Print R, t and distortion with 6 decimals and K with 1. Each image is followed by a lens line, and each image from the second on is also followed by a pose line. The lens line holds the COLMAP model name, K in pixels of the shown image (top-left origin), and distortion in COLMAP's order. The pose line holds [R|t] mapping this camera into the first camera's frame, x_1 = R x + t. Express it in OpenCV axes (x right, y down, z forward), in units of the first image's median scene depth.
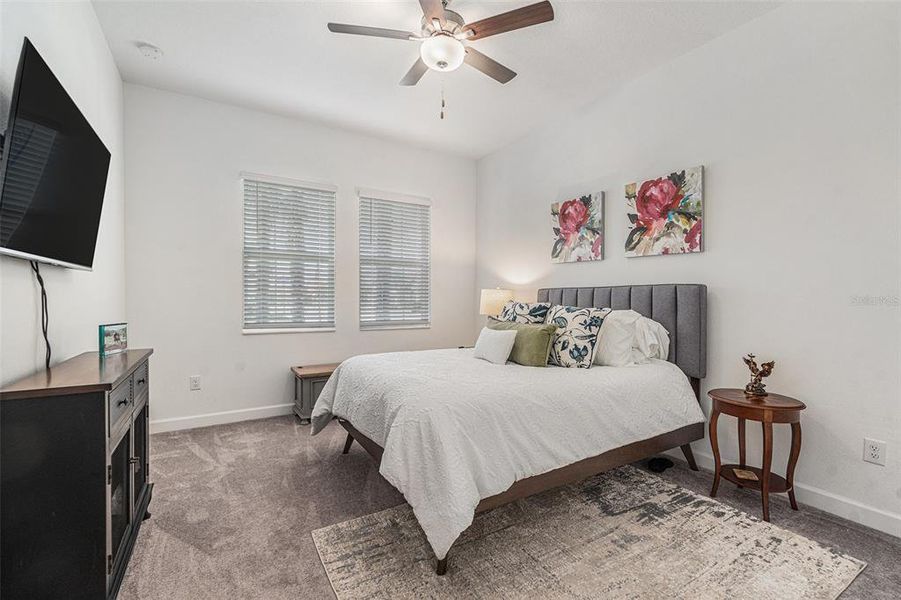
lens RADIAL K [[398.1, 0, 449.7], [0, 398.1, 298.9], [0, 0, 1]] dist [-0.002630, -0.000183]
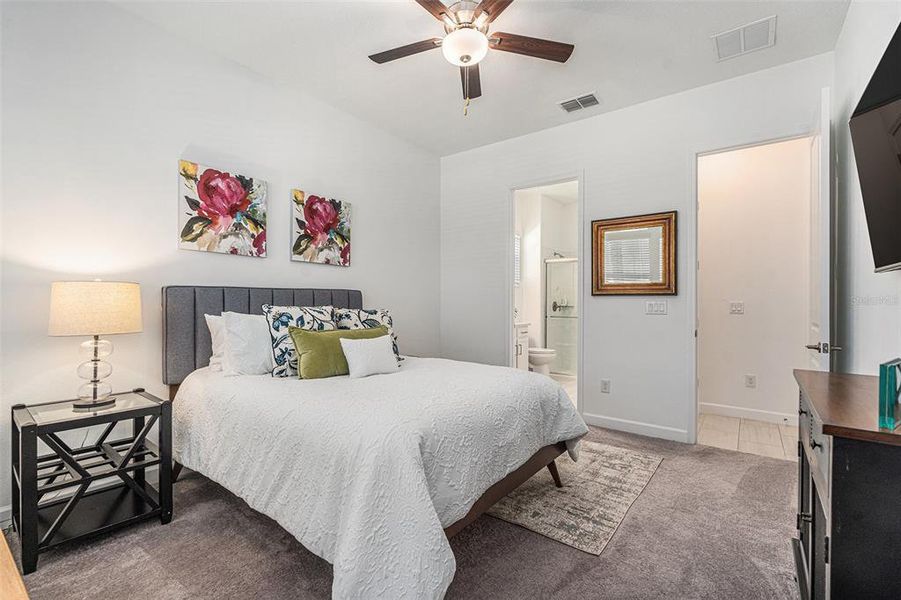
lens RADIAL K [[398.1, 0, 449.7], [0, 398.1, 298.9], [0, 0, 1]] dist [-0.002630, -0.000183]
pose [[-0.377175, -0.006963, 0.926116, -0.653399], [-0.008858, 0.999953, 0.003910, -0.012952], [-0.926100, -0.006729, -0.377219, 1.017769]]
